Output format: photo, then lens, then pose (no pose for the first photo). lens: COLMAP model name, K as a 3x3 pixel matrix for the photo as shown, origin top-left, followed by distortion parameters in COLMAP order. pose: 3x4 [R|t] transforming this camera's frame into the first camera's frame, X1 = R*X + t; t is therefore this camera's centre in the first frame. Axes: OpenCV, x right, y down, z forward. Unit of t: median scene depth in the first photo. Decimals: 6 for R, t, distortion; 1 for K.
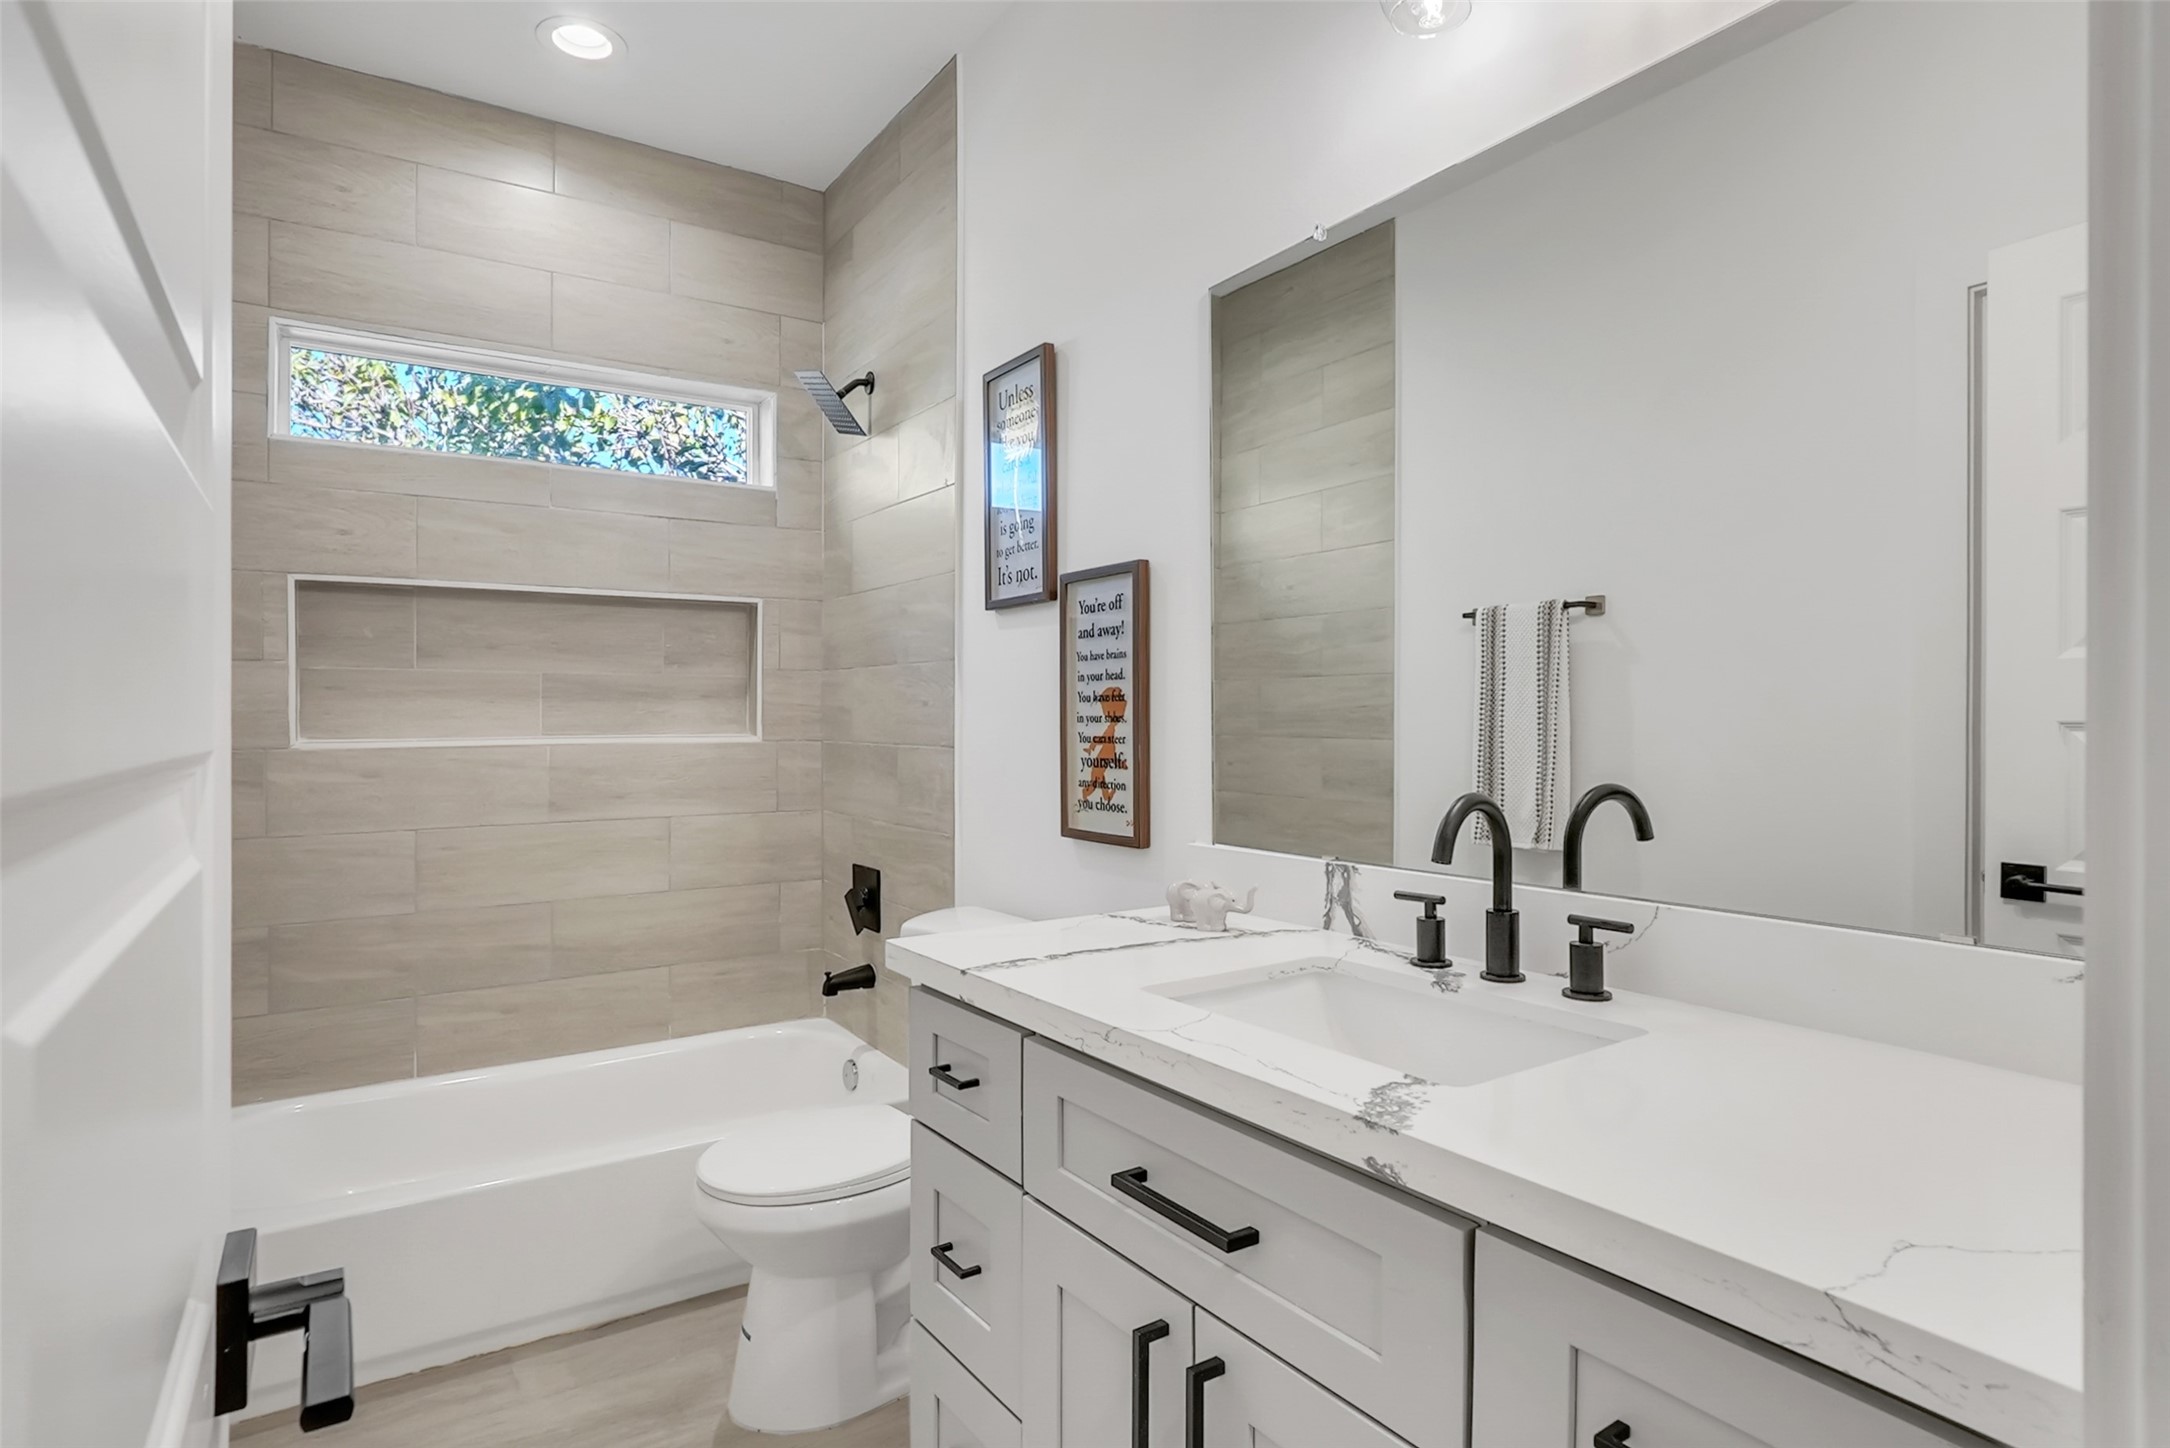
lens RADIAL K [[1108.1, 0, 1119.7], [0, 1108.1, 740.4], [0, 0, 1]] dist [-0.029430, 0.007229]
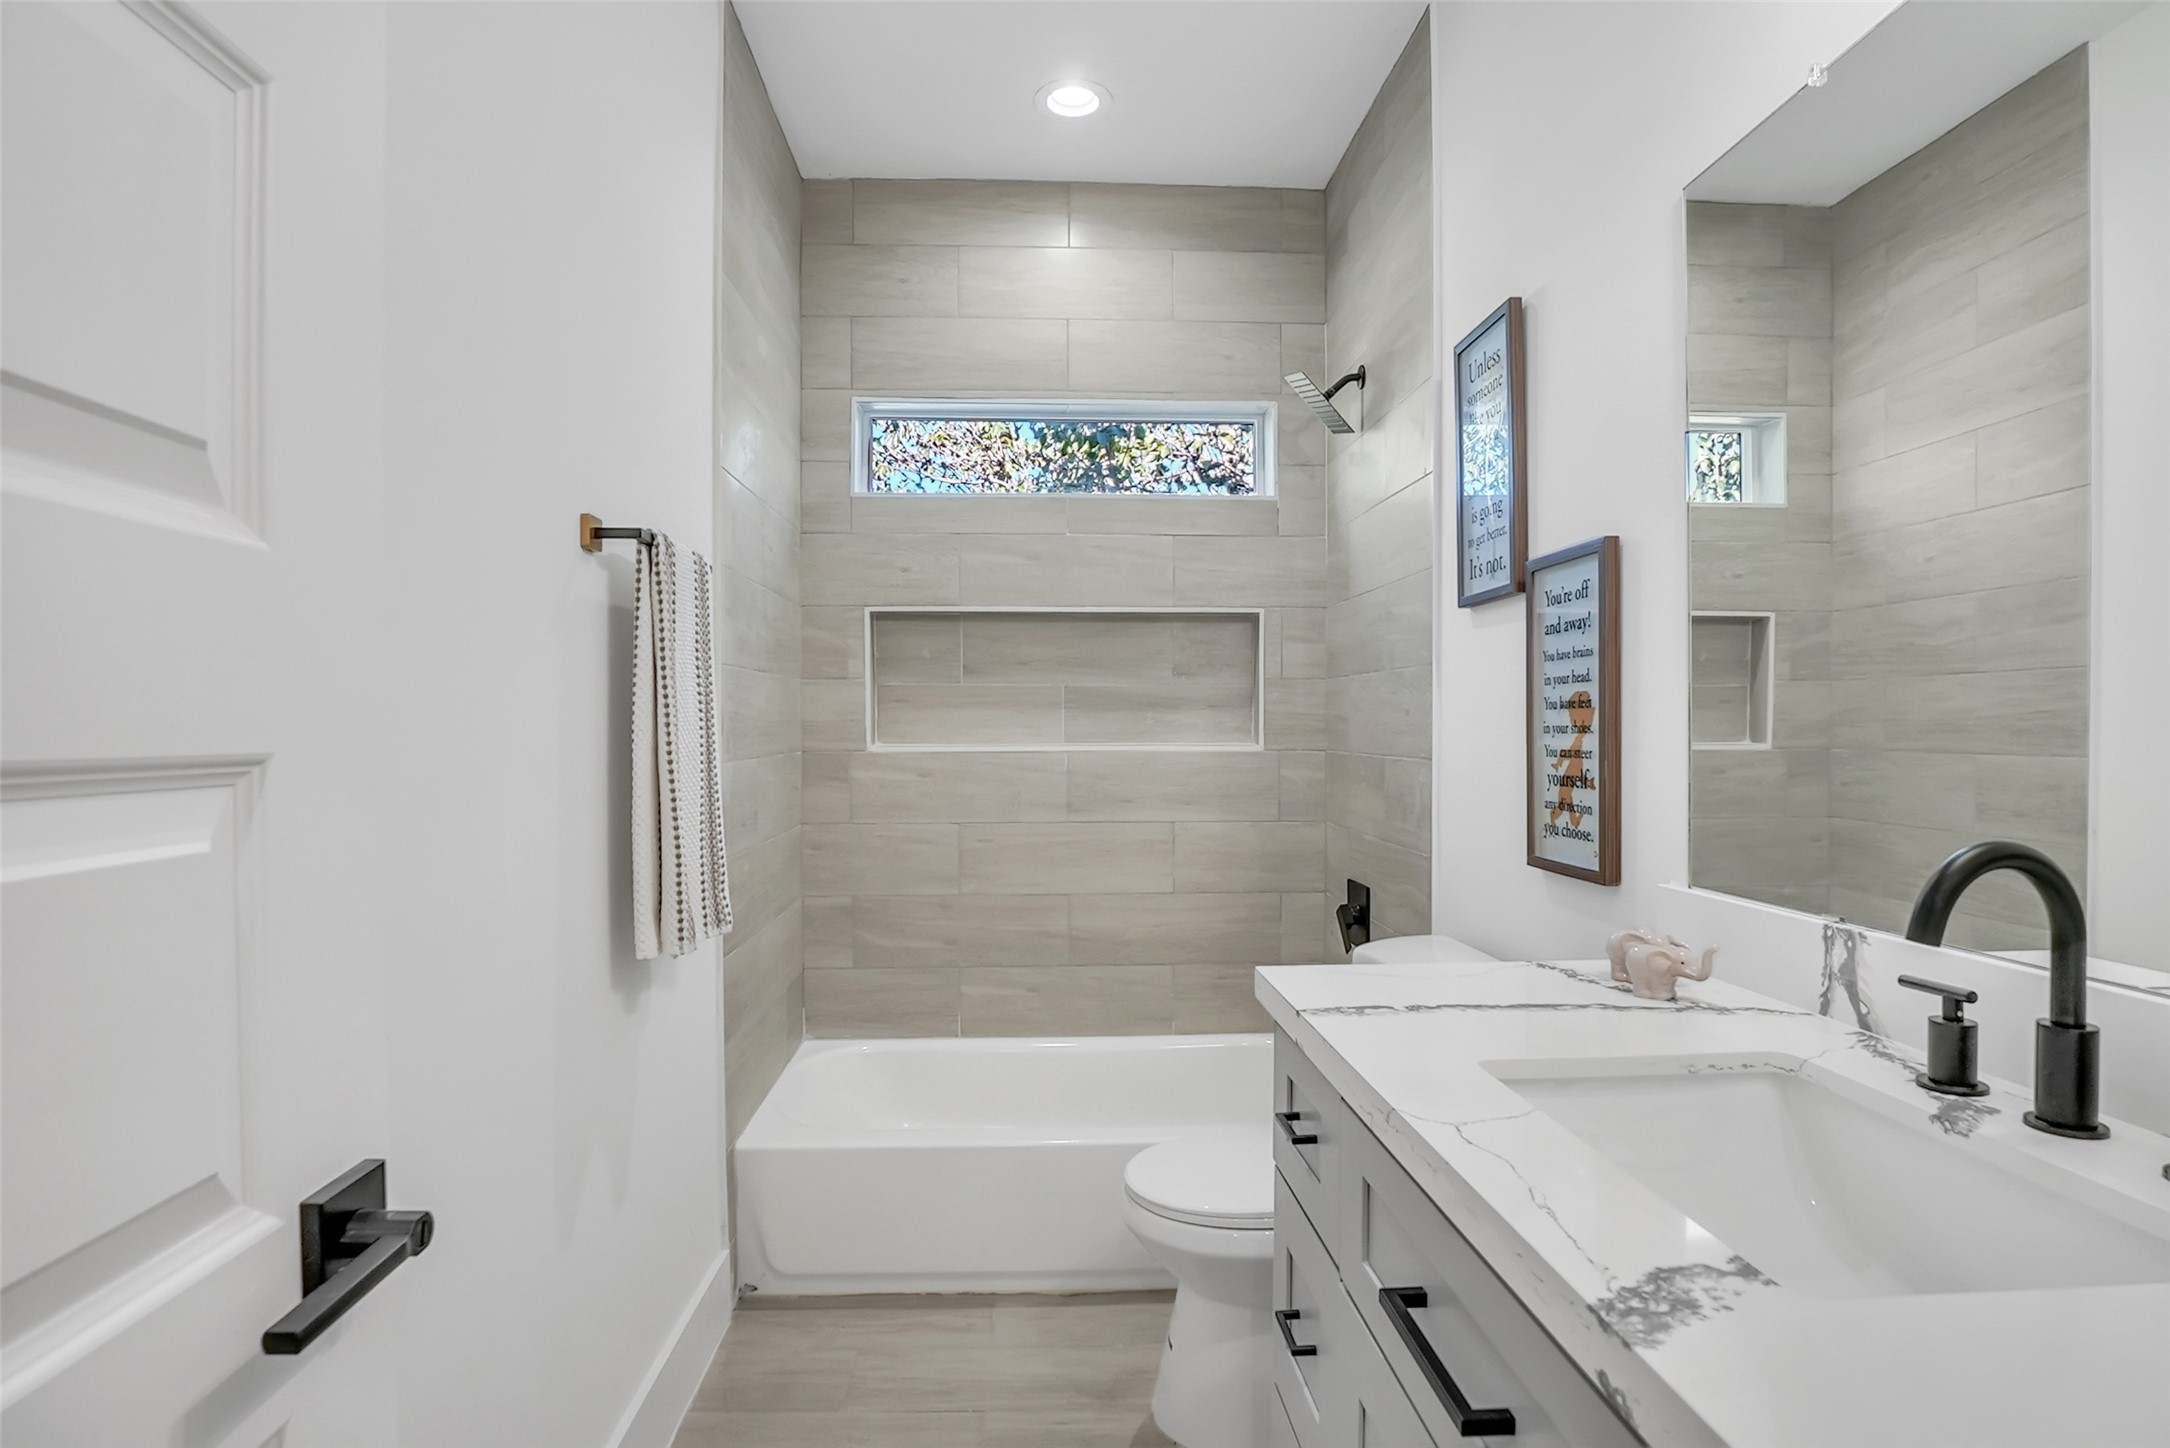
lens RADIAL K [[1108.1, 0, 1138.4], [0, 1108.1, 741.7], [0, 0, 1]] dist [-0.029430, 0.007229]
pose [[0.859333, 0.008423, -0.511347, 0.123139], [-0.011567, 0.999929, -0.002968, -0.003138], [0.511286, 0.008465, 0.859369, 0.100577]]
